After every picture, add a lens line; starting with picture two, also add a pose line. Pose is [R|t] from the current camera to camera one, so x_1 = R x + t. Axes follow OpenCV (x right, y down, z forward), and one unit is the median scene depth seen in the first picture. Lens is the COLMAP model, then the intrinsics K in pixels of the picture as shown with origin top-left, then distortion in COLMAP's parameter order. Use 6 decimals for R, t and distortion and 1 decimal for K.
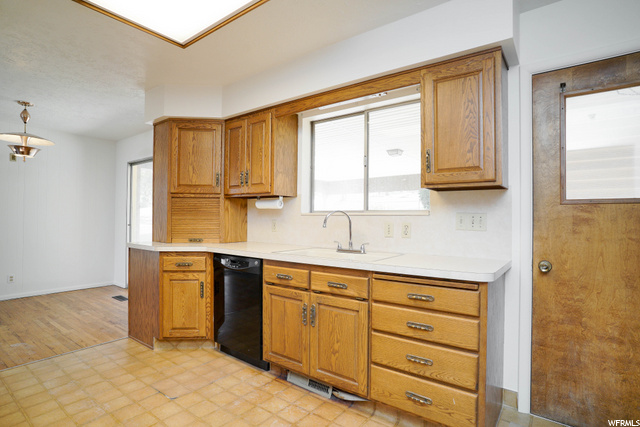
lens RADIAL K [[336.7, 0, 316.7], [0, 336.7, 214.6], [0, 0, 1]] dist [-0.081322, 0.048943]
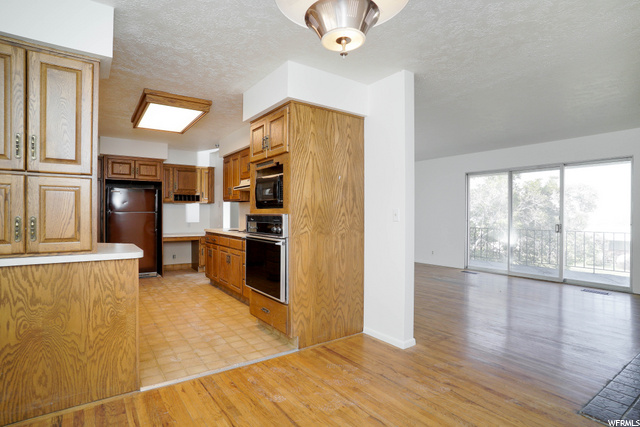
lens RADIAL K [[336.7, 0, 316.7], [0, 336.7, 214.6], [0, 0, 1]] dist [-0.081322, 0.048943]
pose [[-0.953108, -0.008752, 0.302503, -1.588281], [-0.011484, 0.999908, -0.007254, 0.017724], [-0.302412, -0.010388, -0.953121, 2.166968]]
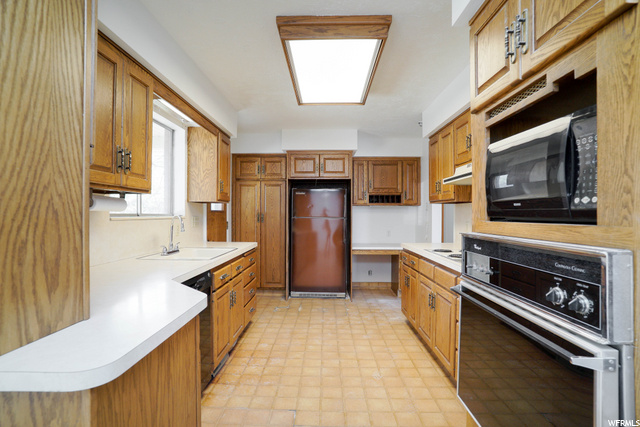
lens RADIAL K [[336.7, 0, 316.7], [0, 336.7, 214.6], [0, 0, 1]] dist [-0.081322, 0.048943]
pose [[-0.589158, -0.008873, 0.807969, -1.178383], [-0.016565, 0.999862, -0.001098, -0.021962], [-0.807848, -0.014031, -0.589224, 1.423878]]
